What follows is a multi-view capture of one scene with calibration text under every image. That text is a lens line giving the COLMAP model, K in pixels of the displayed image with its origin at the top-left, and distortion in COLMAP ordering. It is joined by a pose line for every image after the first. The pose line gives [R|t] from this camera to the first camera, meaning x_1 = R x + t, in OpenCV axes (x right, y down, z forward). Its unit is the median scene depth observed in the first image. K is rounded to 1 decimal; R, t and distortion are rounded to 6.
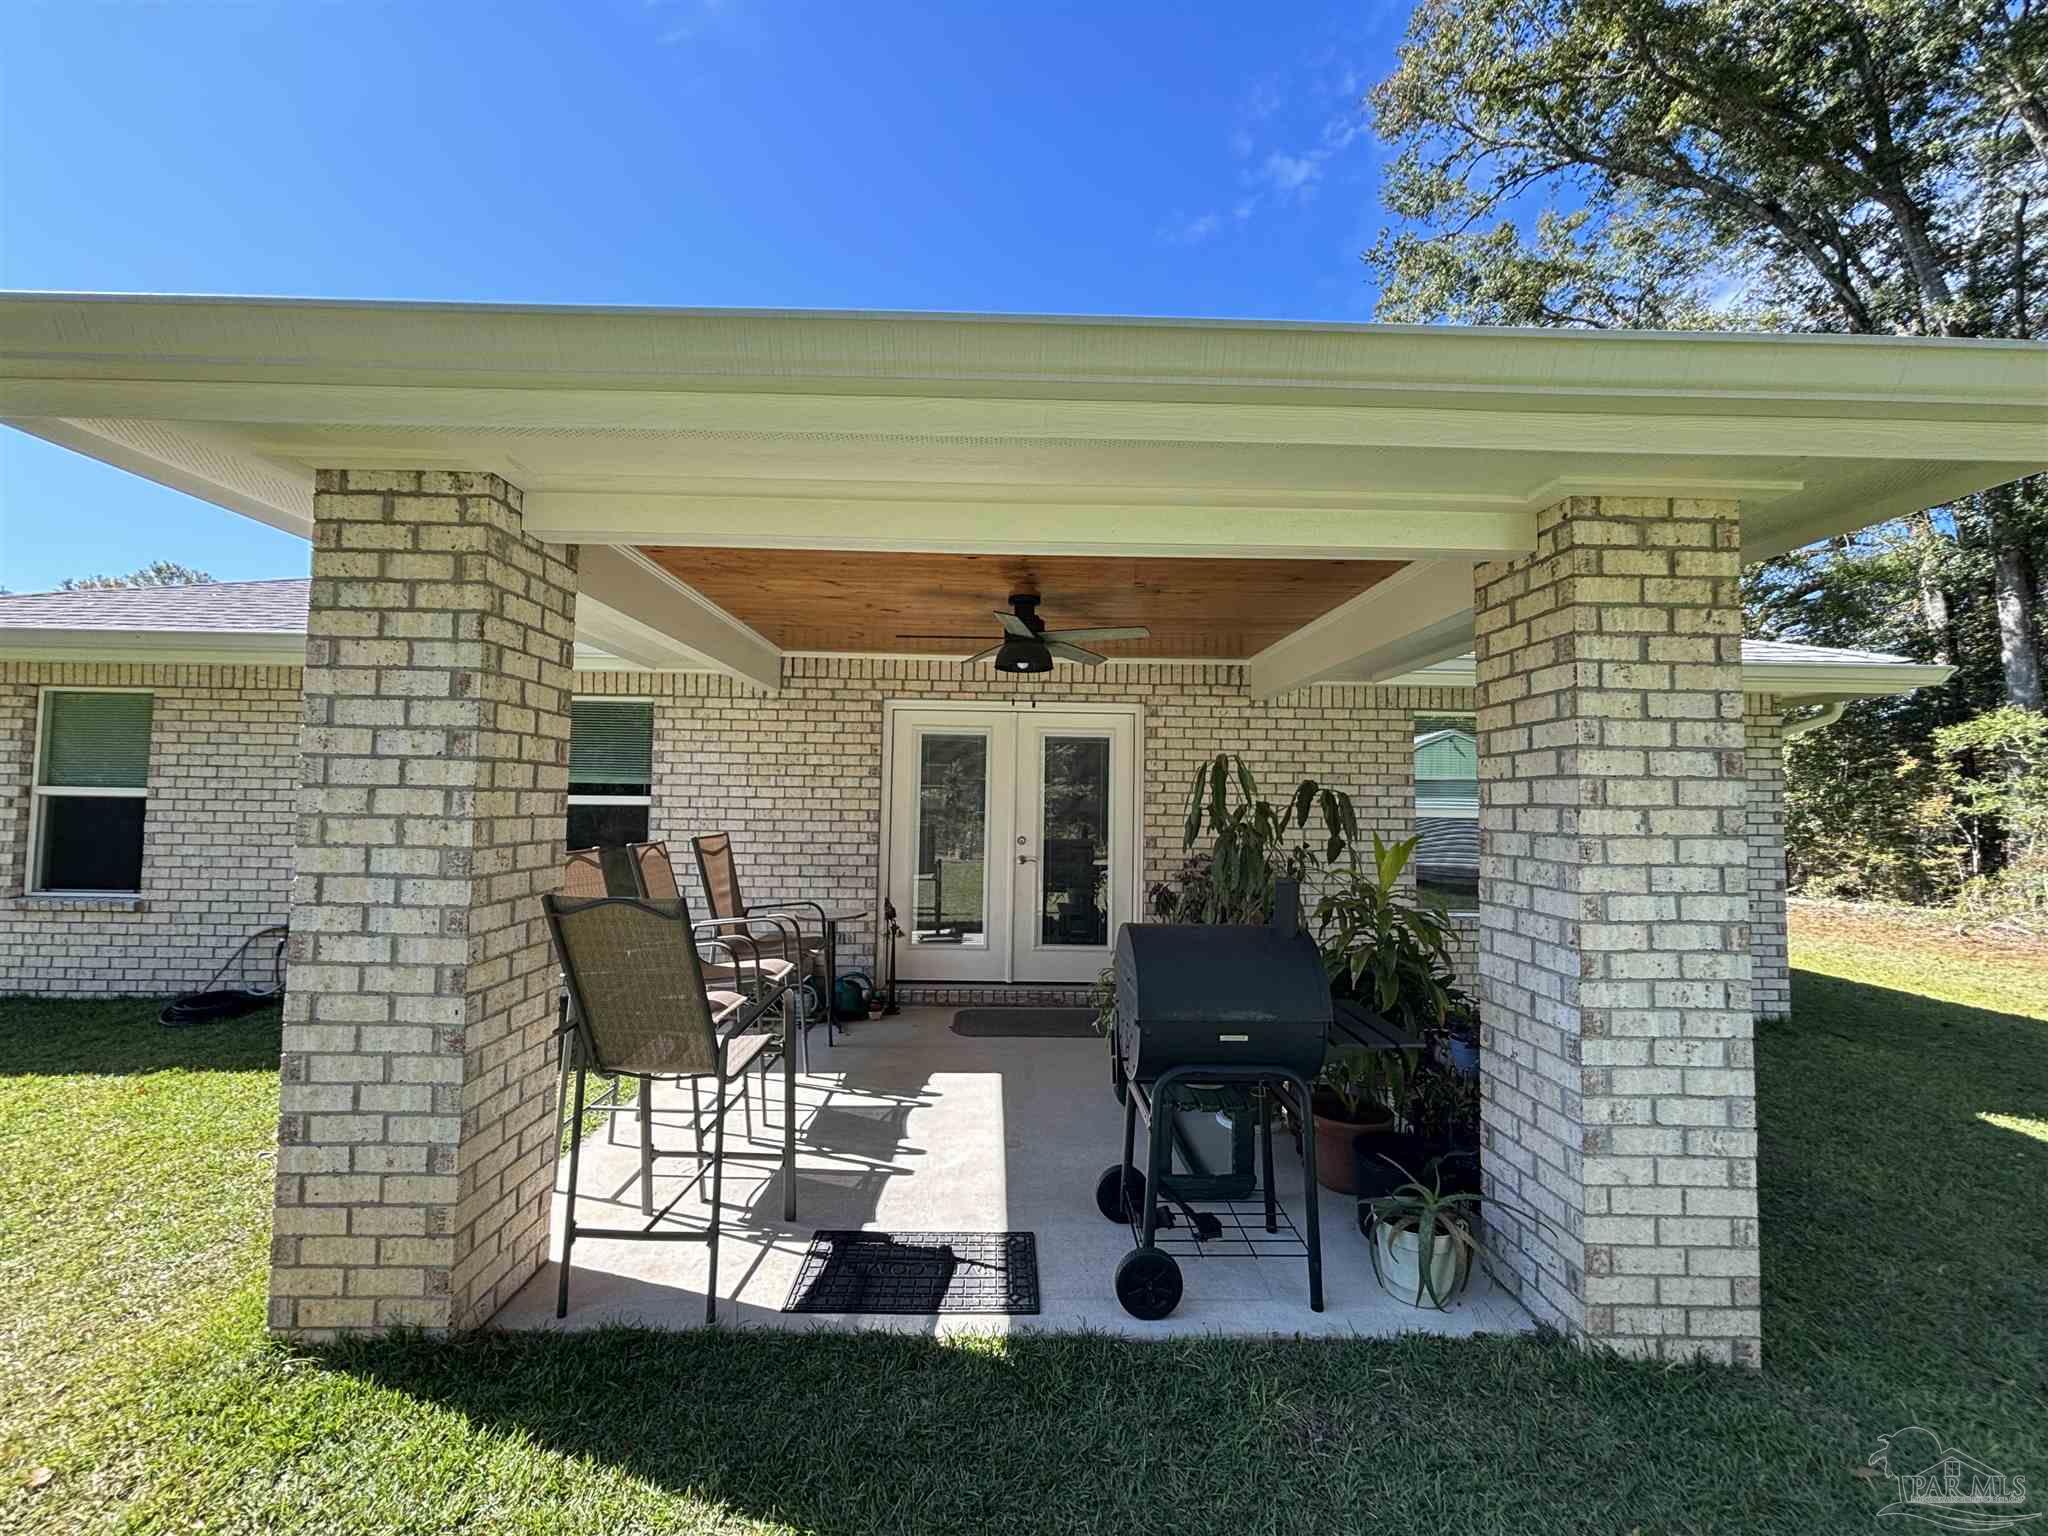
lens RADIAL K [[821.9, 0, 1022.0], [0, 821.9, 764.8], [0, 0, 1]] dist [-0.001680, -0.000202]
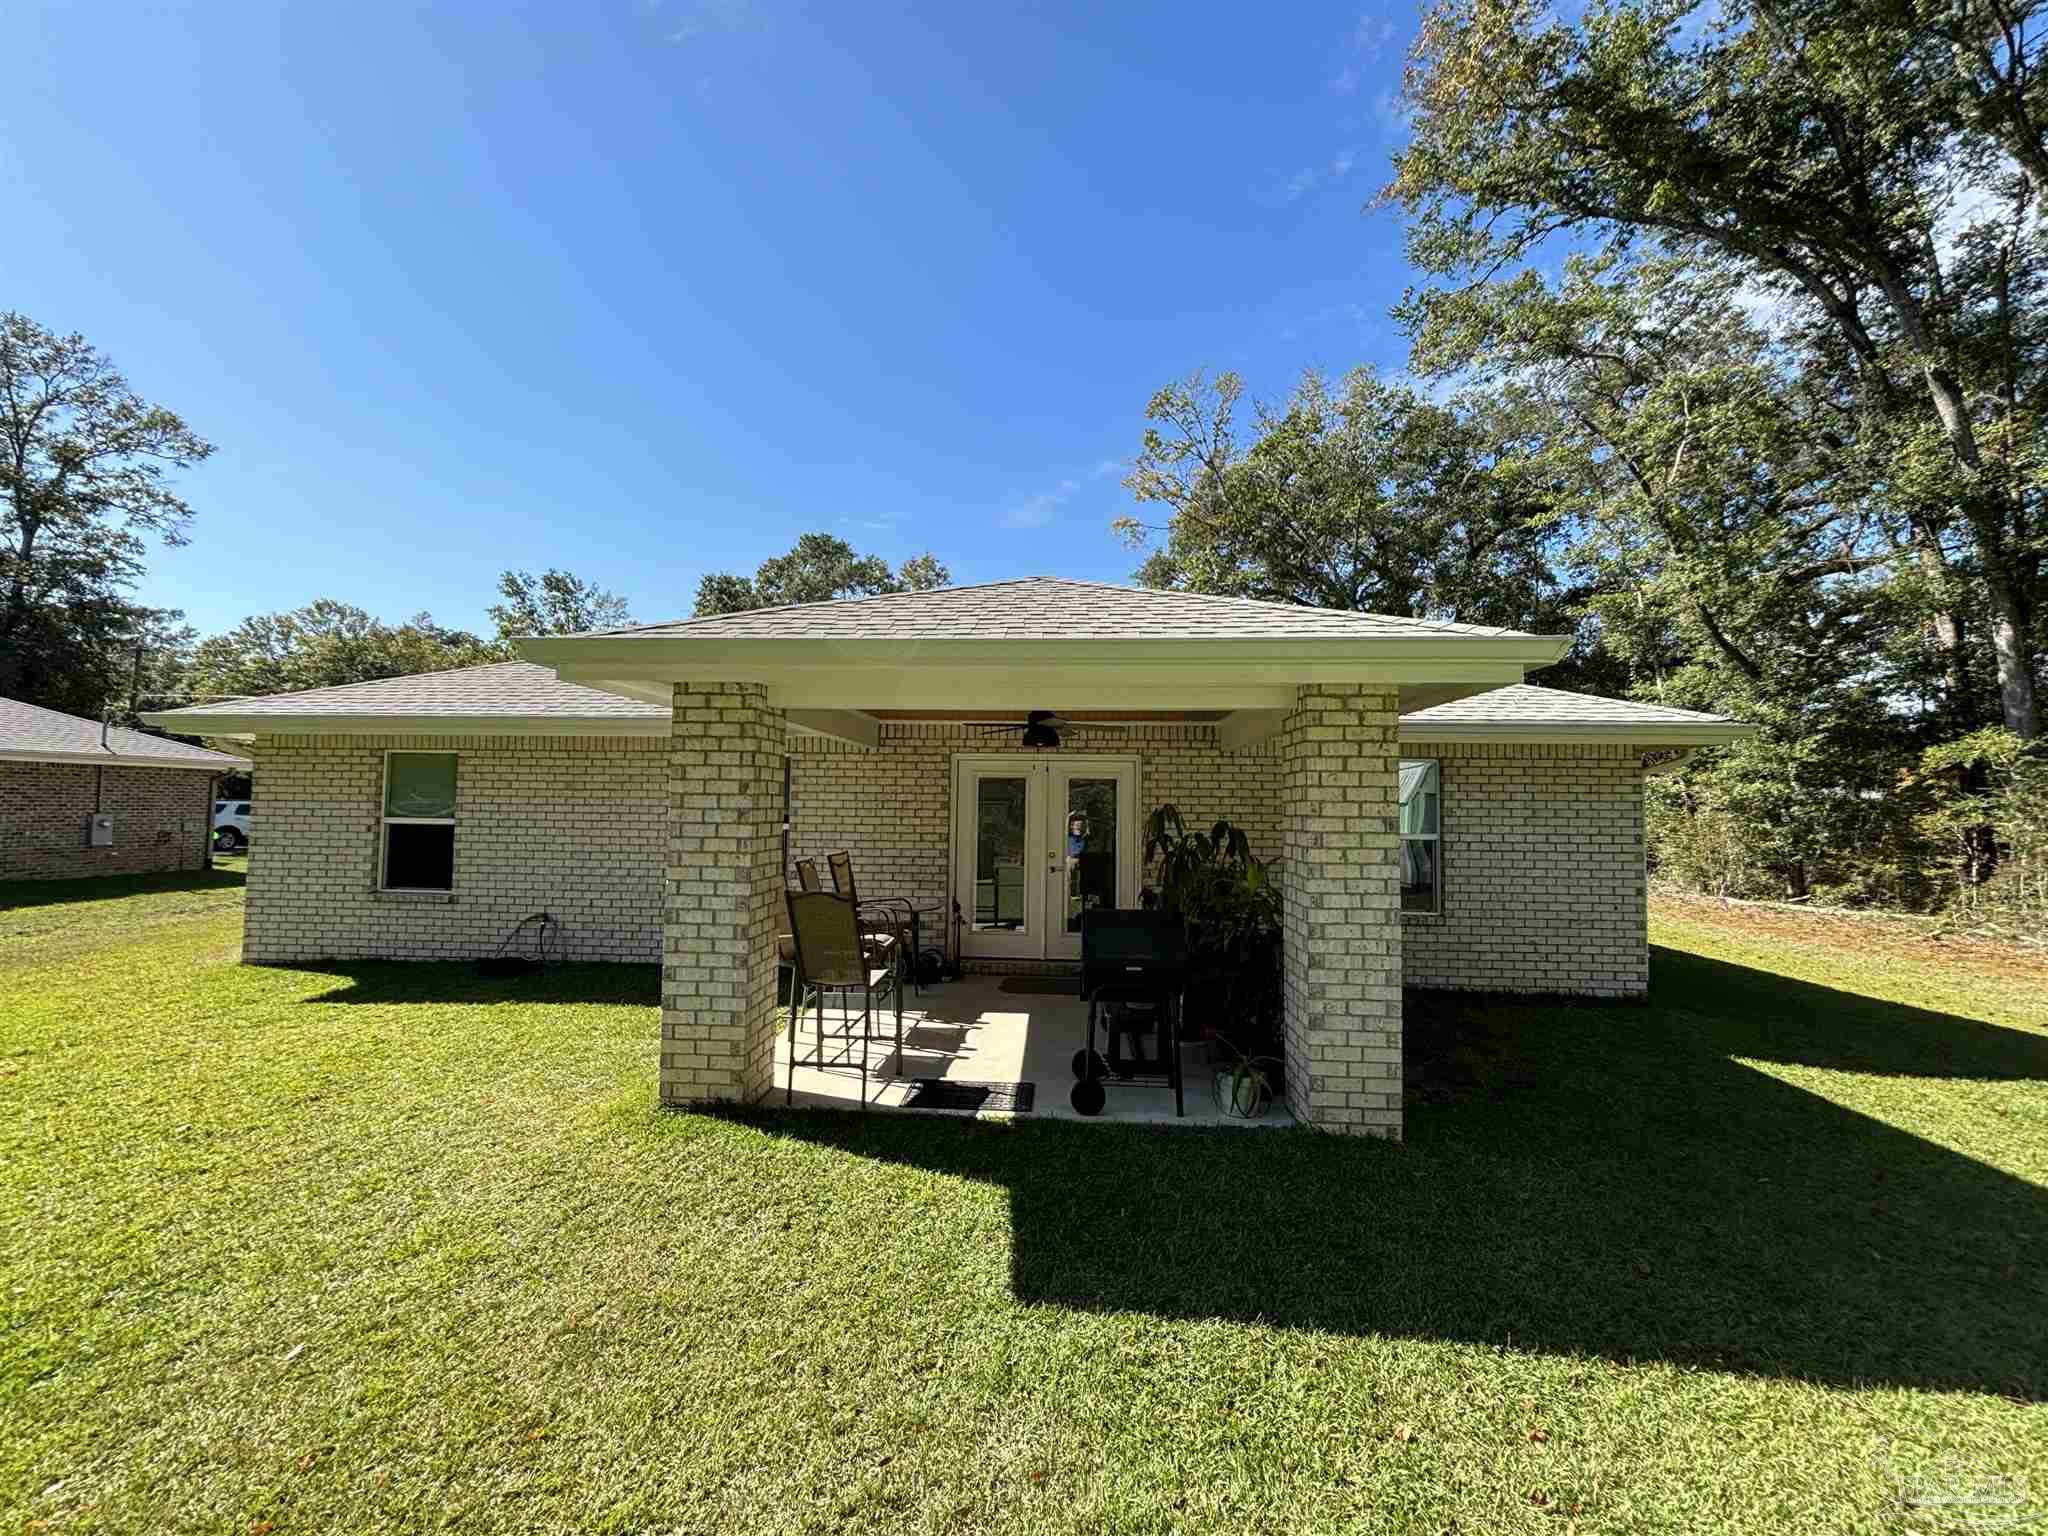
lens RADIAL K [[821.9, 0, 1020.6], [0, 821.9, 765.5], [0, 0, 1]] dist [-0.001680, -0.000202]
pose [[0.996169, -0.007285, -0.087145, 0.138810], [0.006938, 0.999967, -0.004284, -0.106060], [0.087173, 0.003663, 0.996186, -0.745615]]
